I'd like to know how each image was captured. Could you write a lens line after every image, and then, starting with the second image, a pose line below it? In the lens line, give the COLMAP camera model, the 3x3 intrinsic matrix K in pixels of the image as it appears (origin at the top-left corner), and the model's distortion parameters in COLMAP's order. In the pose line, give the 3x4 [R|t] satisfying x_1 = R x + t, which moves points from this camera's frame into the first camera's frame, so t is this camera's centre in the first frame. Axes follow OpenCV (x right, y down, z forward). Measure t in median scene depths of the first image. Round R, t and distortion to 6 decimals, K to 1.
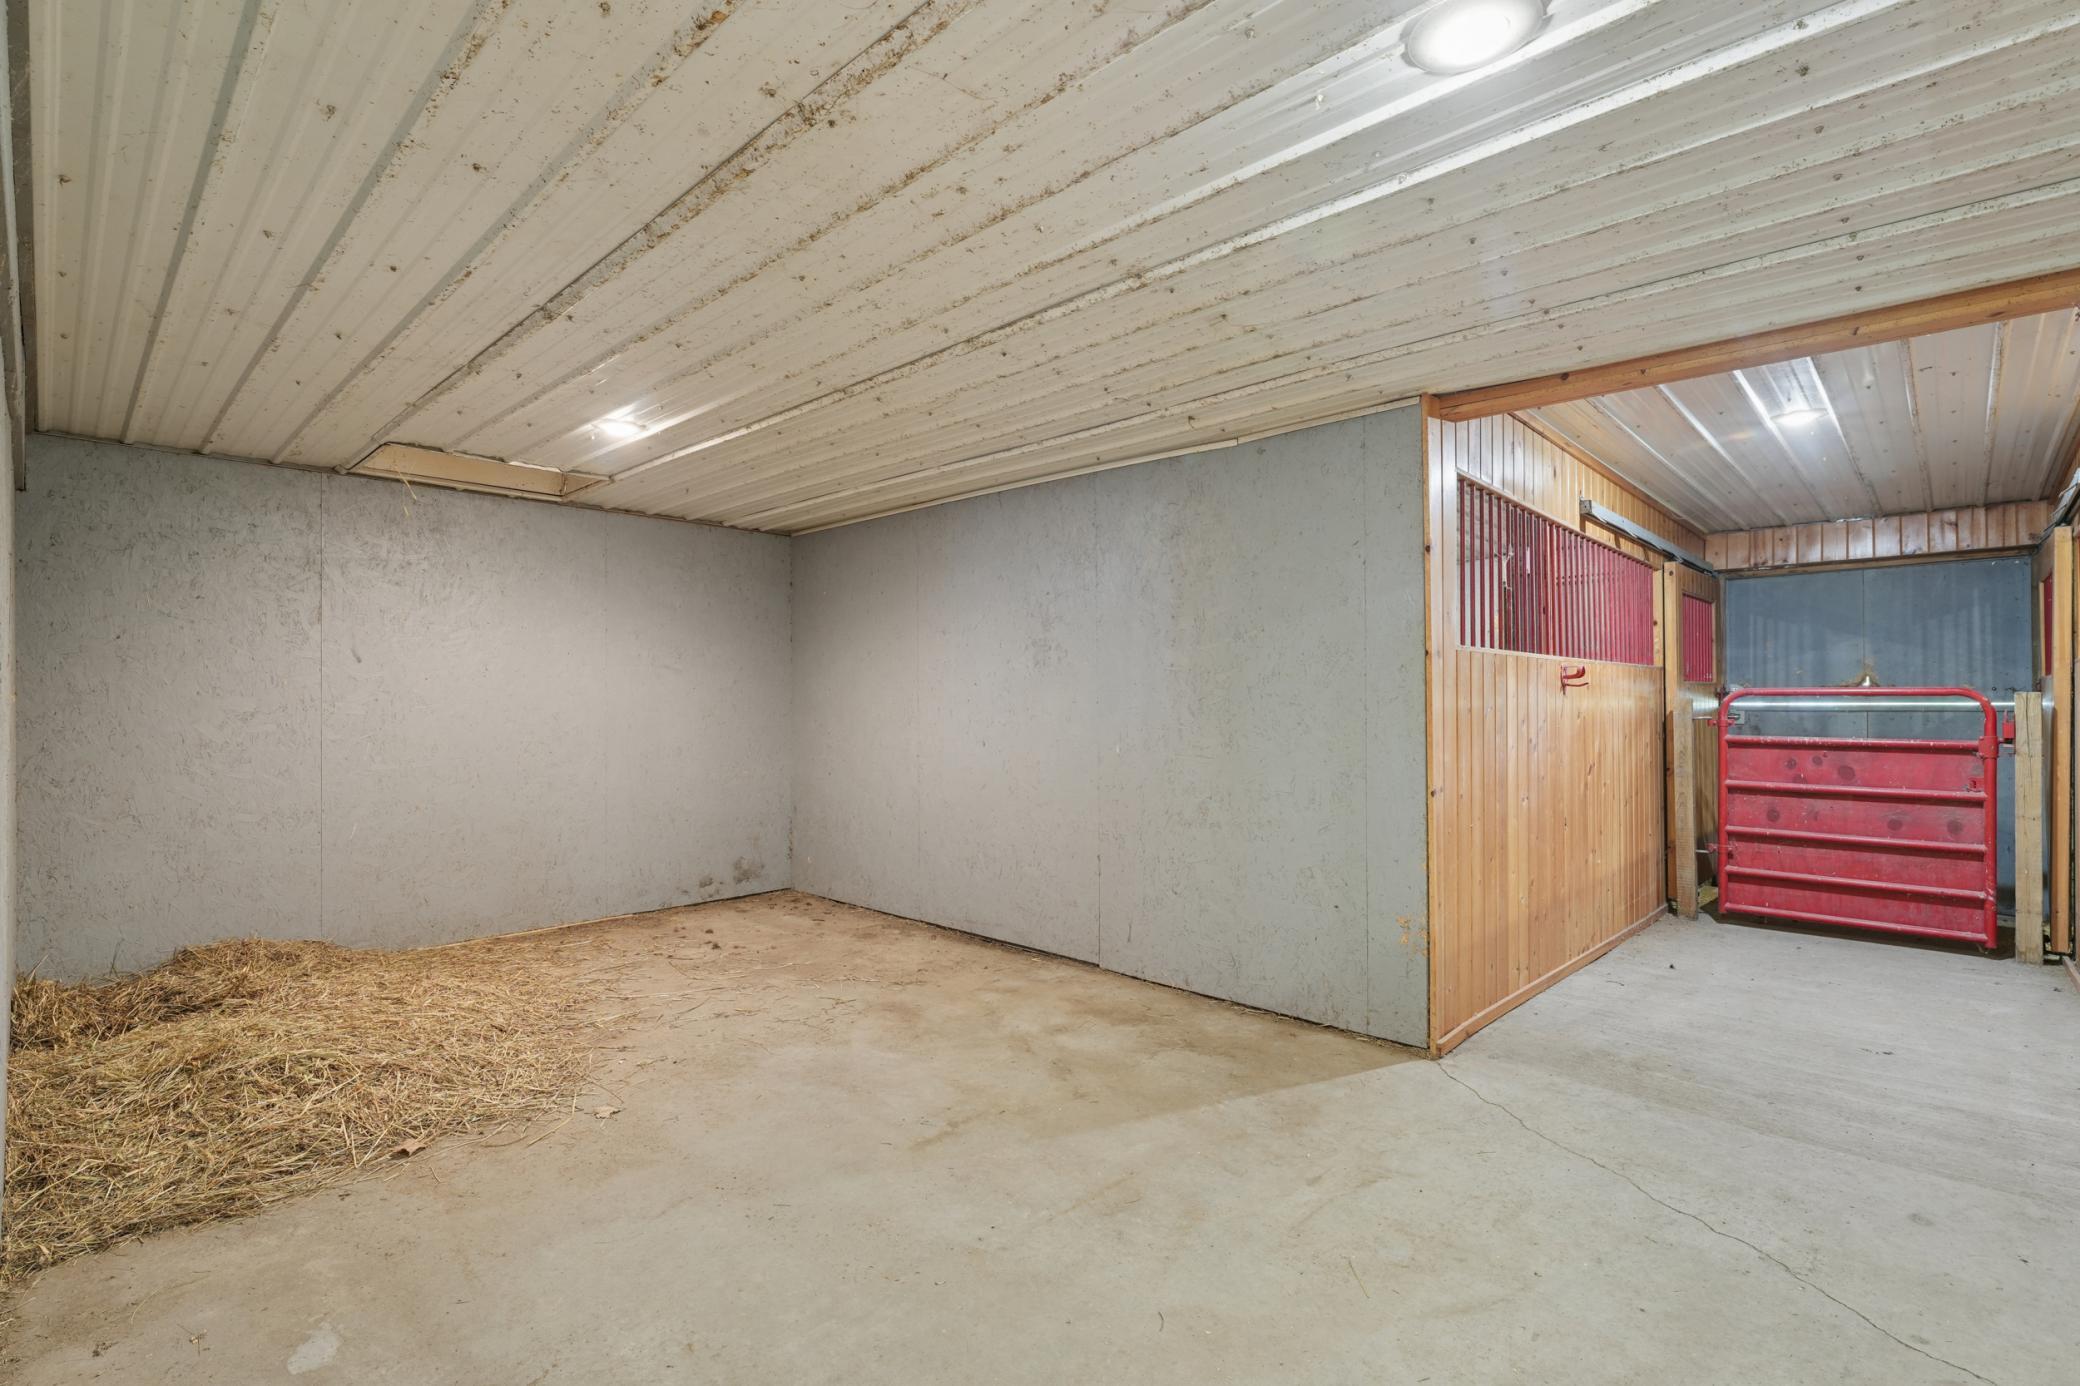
lens RADIAL K [[955.5, 0, 1041.2], [0, 955.5, 693.0], [0, 0, 1]] dist [-0.001195, -0.000215]
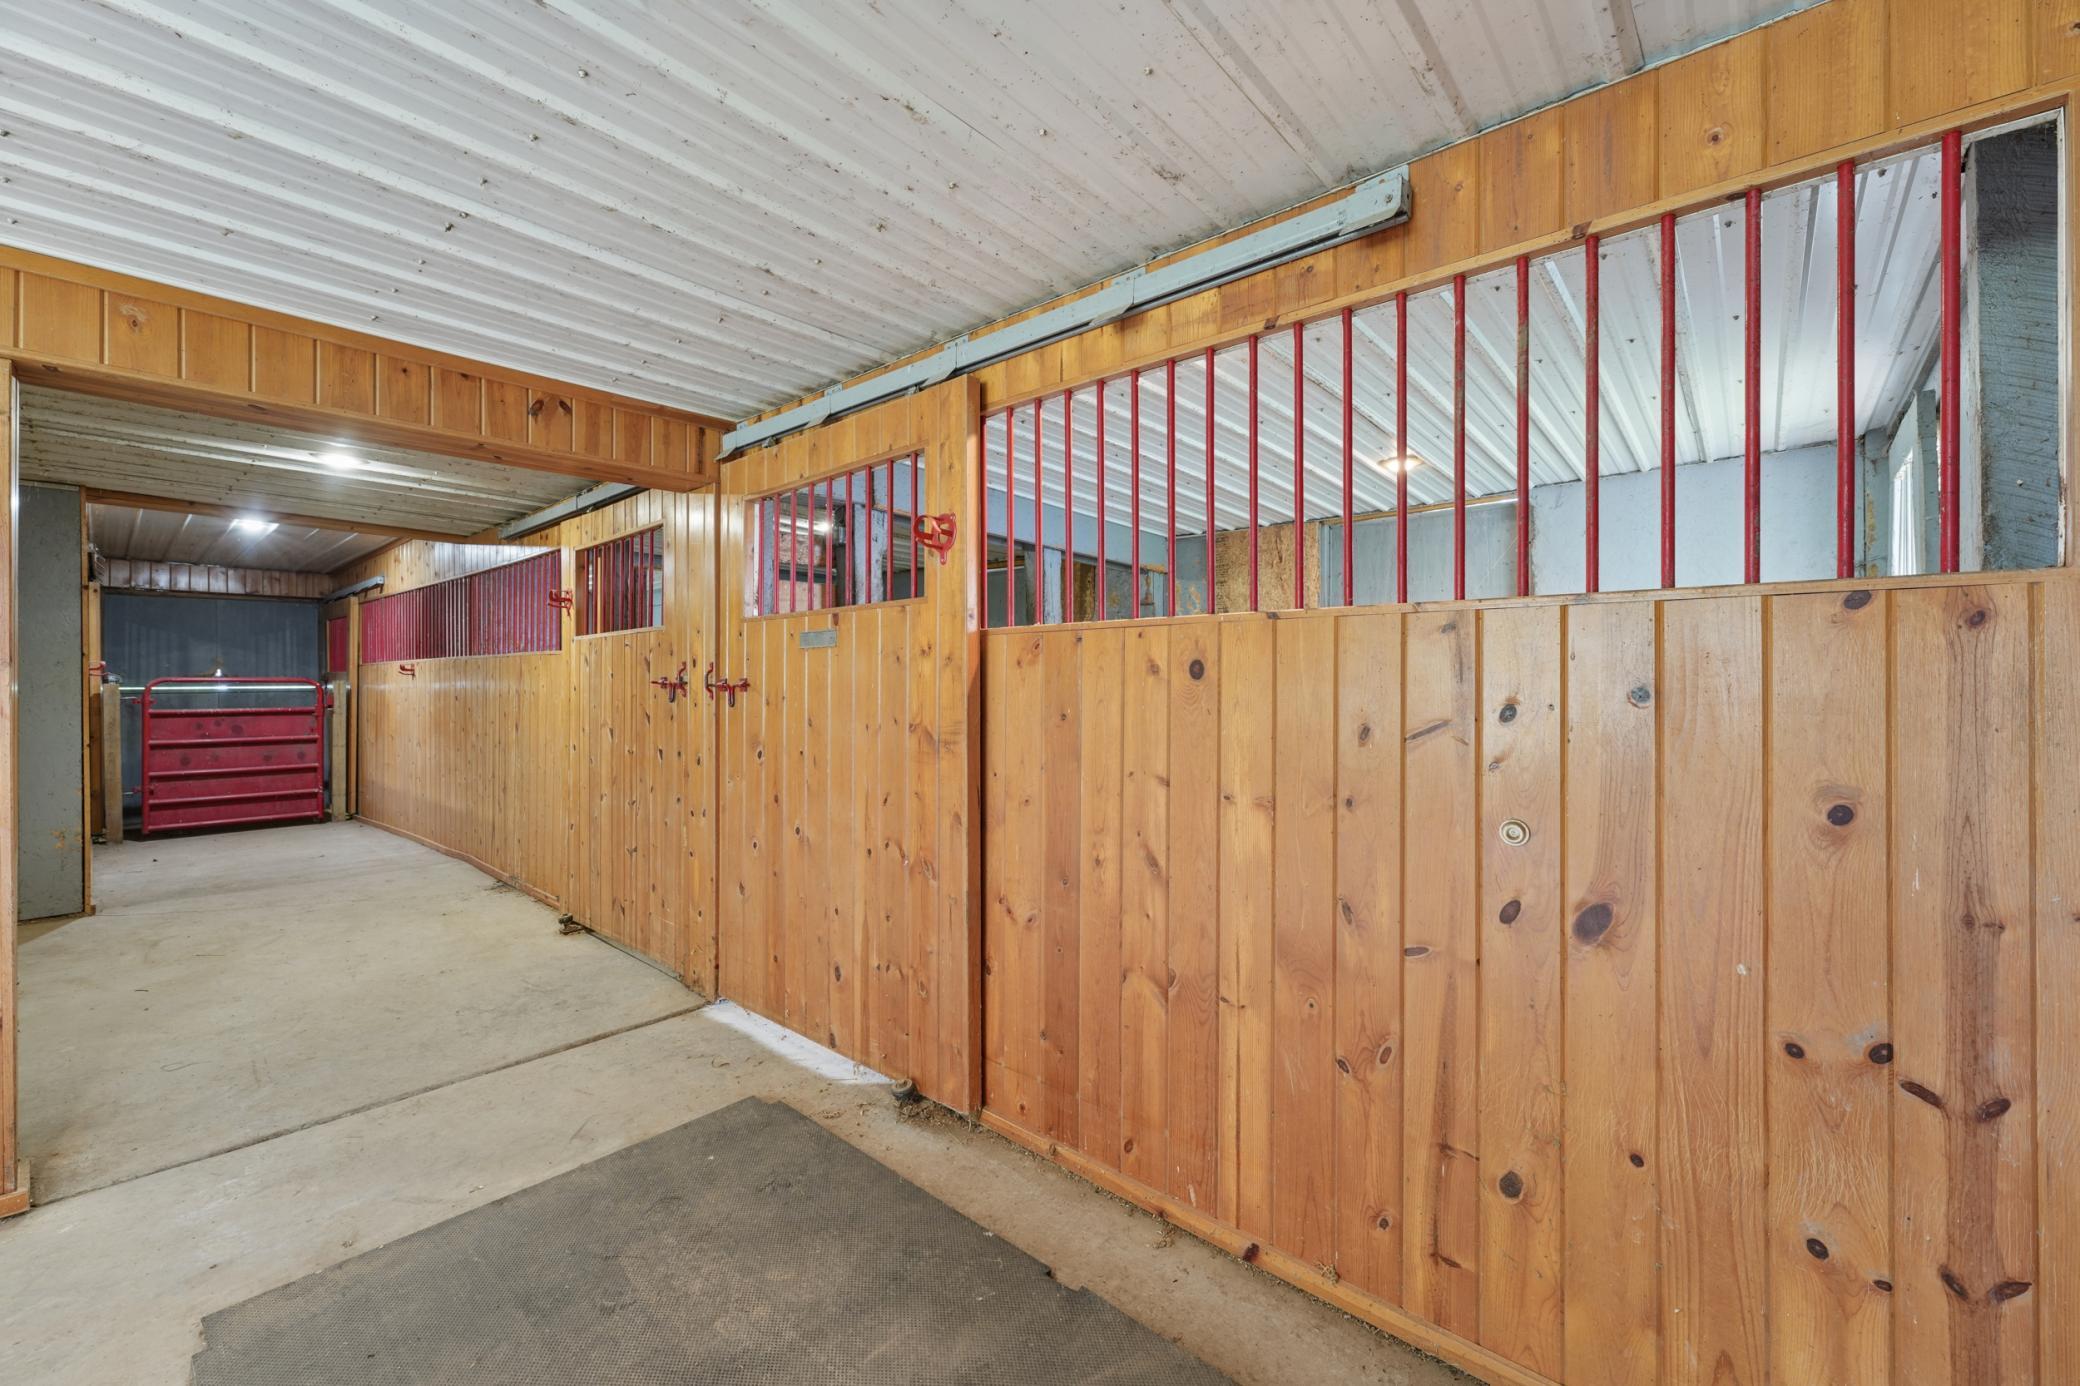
lens RADIAL K [[824.8, 0, 1039.8], [0, 824.8, 687.6], [0, 0, 1]] dist [-0.001108, 0.000190]
pose [[-0.047250, -0.003361, 0.998877, -0.574603], [-0.005661, 0.999979, 0.003096, -0.000439], [-0.998867, -0.005508, -0.047269, -0.276330]]
